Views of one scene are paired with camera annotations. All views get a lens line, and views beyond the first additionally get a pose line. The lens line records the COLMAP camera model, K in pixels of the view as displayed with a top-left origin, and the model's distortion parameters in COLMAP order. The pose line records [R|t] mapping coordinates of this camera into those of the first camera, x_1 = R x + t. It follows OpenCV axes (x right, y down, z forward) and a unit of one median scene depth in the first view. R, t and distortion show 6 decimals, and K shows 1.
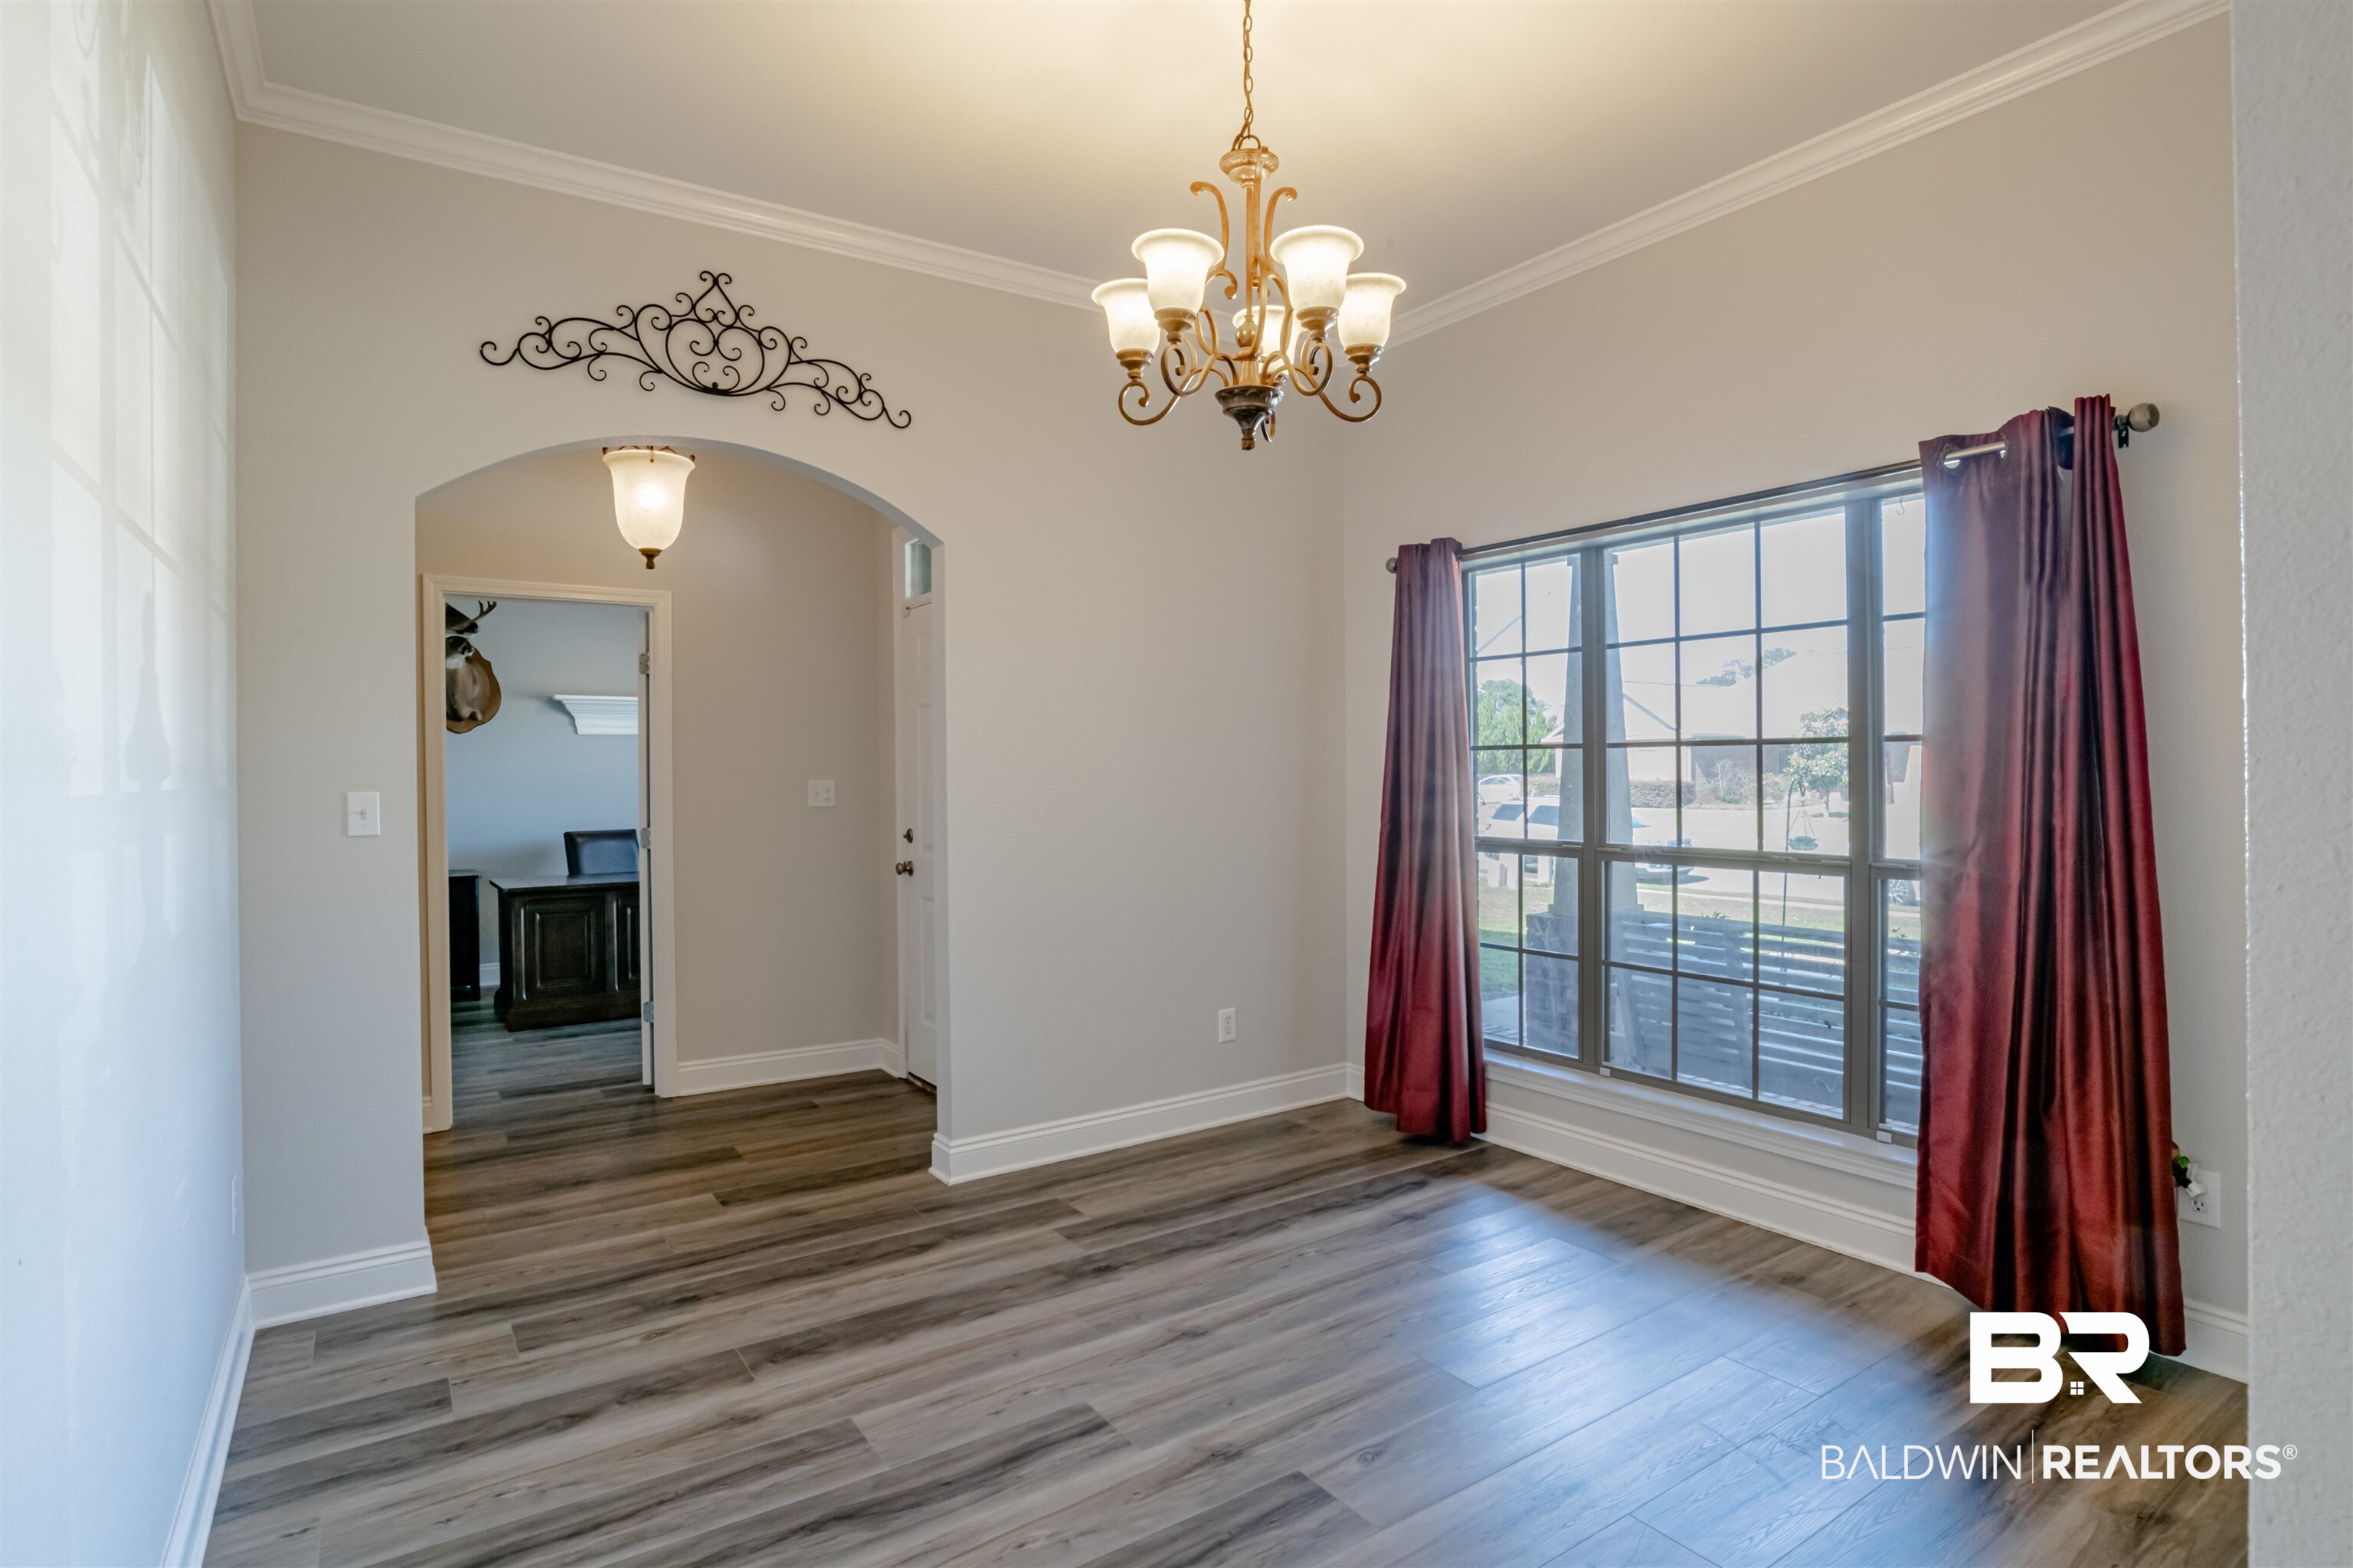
lens RADIAL K [[1198.3, 0, 1182.3], [0, 1198.3, 786.5], [0, 0, 1]] dist [-0.050305, 0.015917]
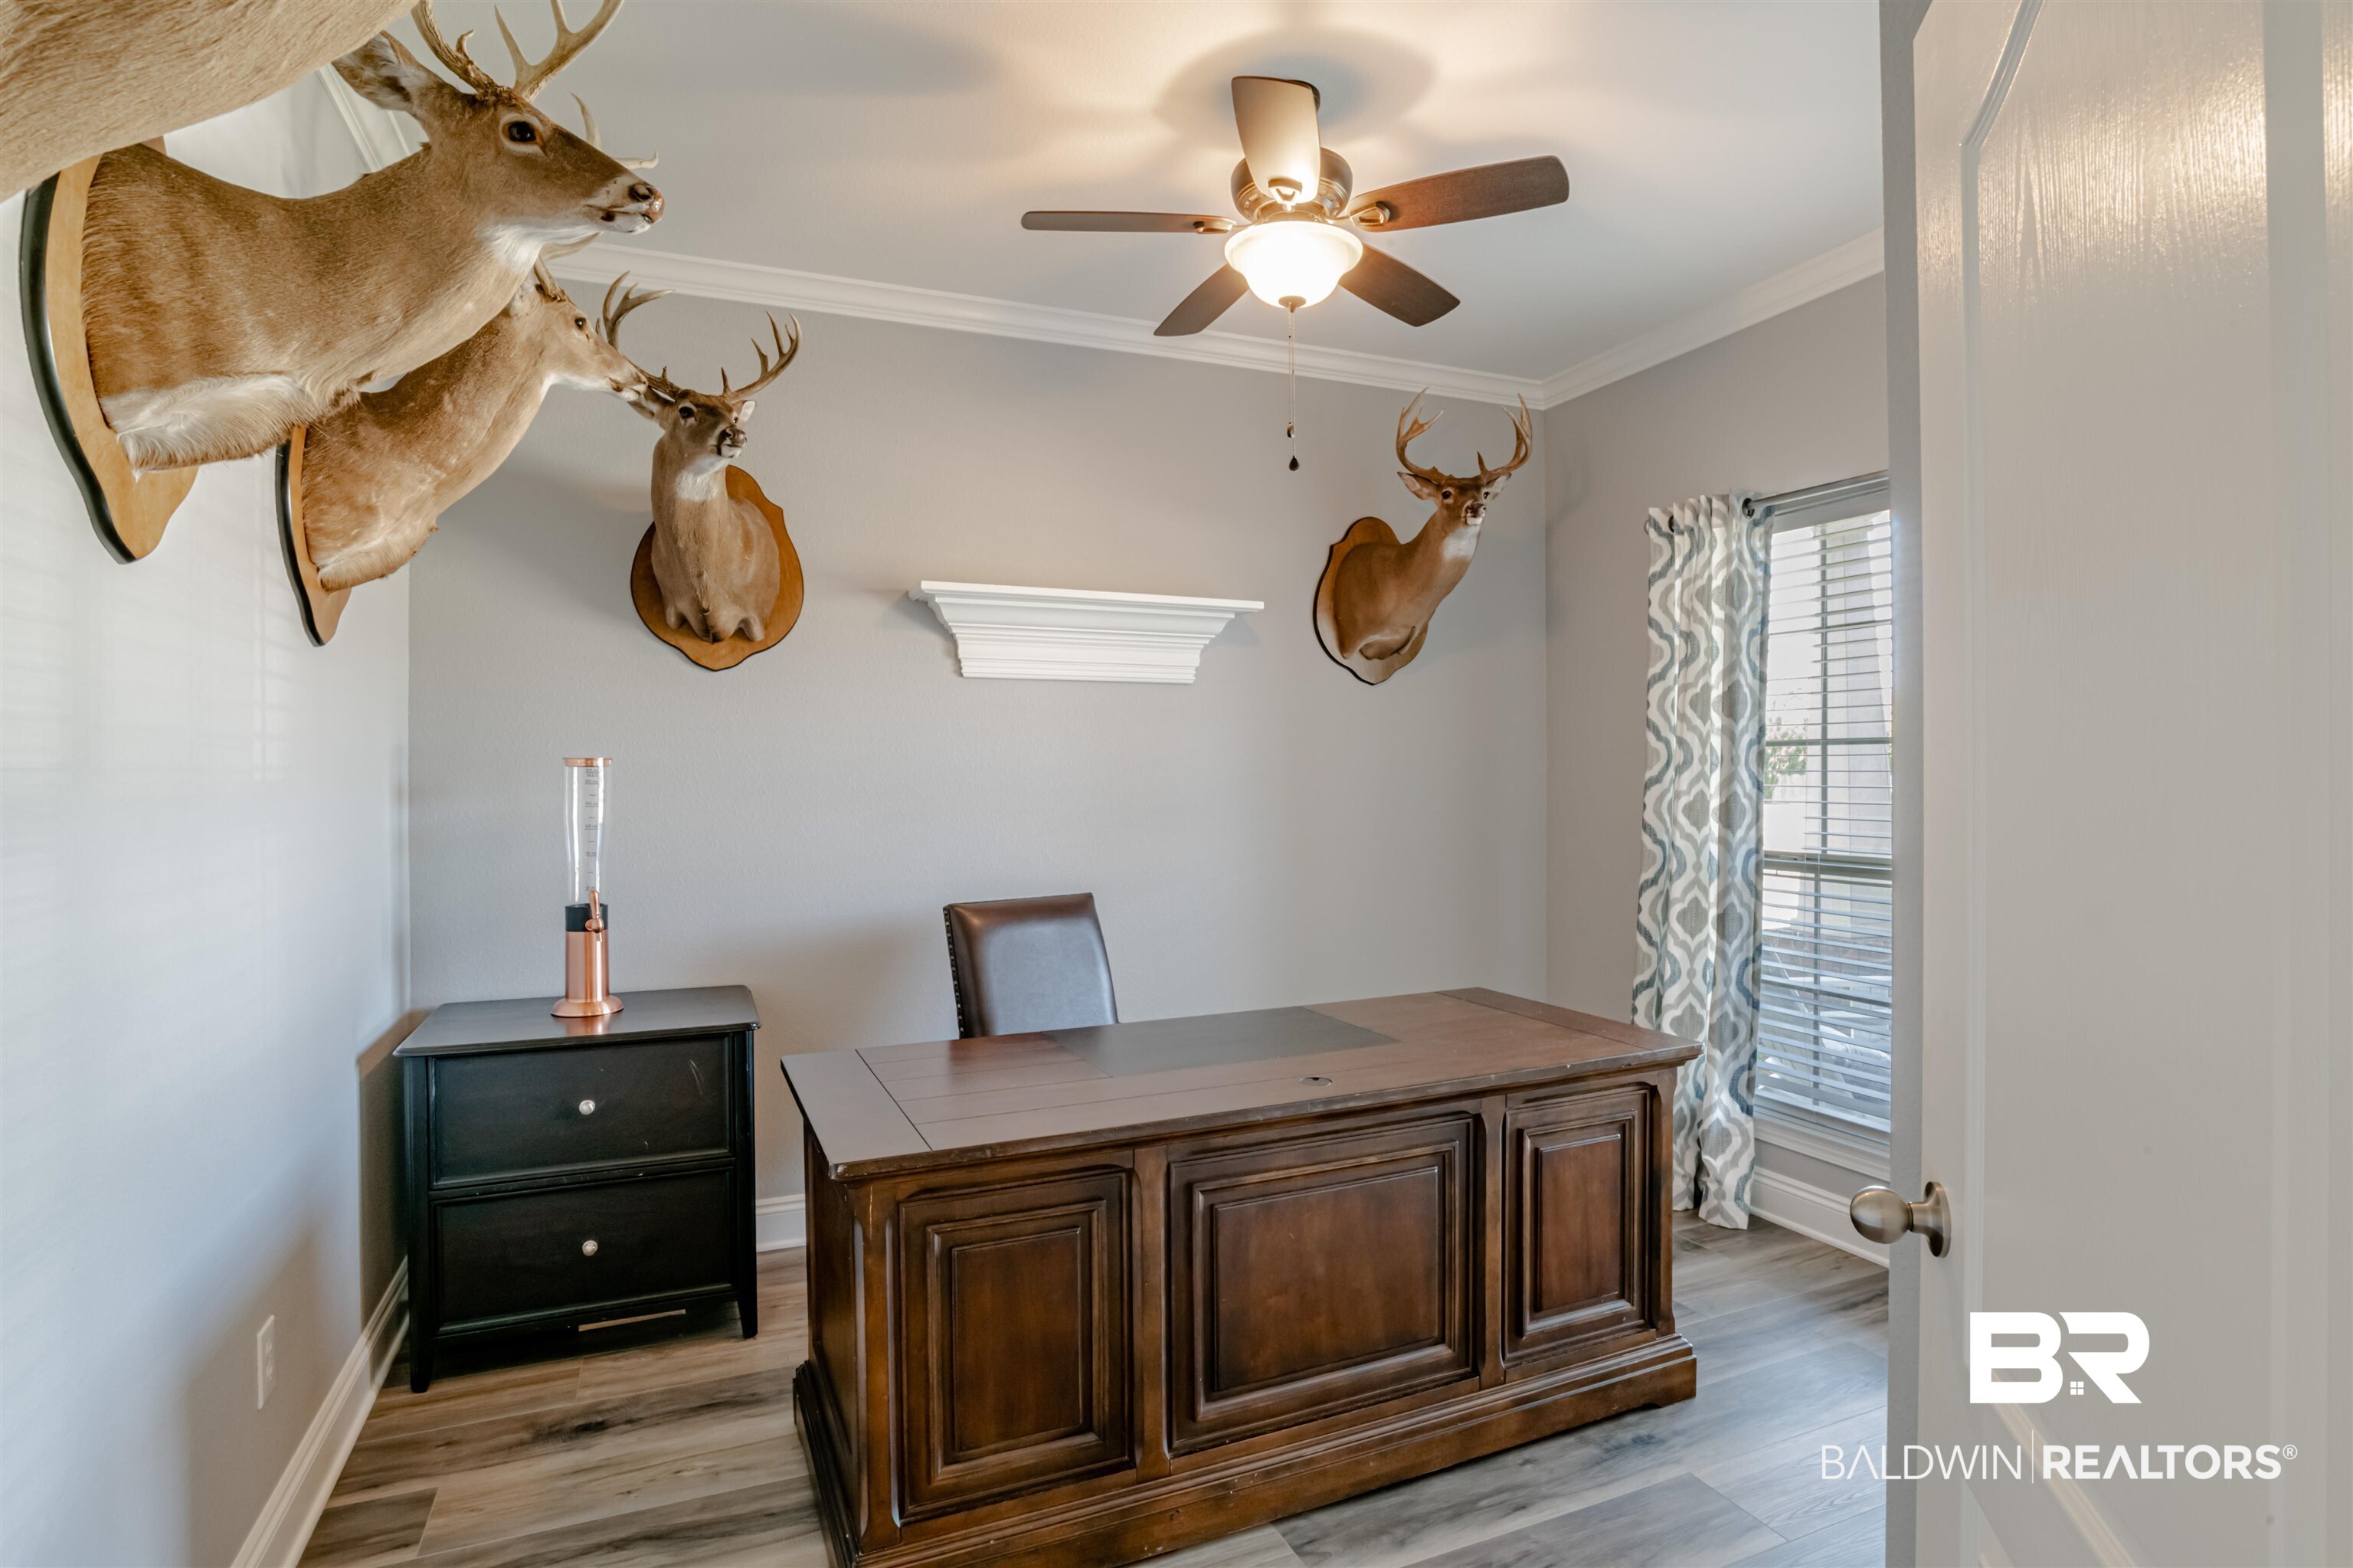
lens RADIAL K [[1198.3, 0, 1180.5], [0, 1198.3, 777.9], [0, 0, 1]] dist [-0.050305, 0.015917]
pose [[0.979937, 0.000564, -0.199305, -0.358975], [-0.001766, 0.999981, -0.005853, -0.003797], [0.199298, 0.006087, 0.979920, 0.606561]]
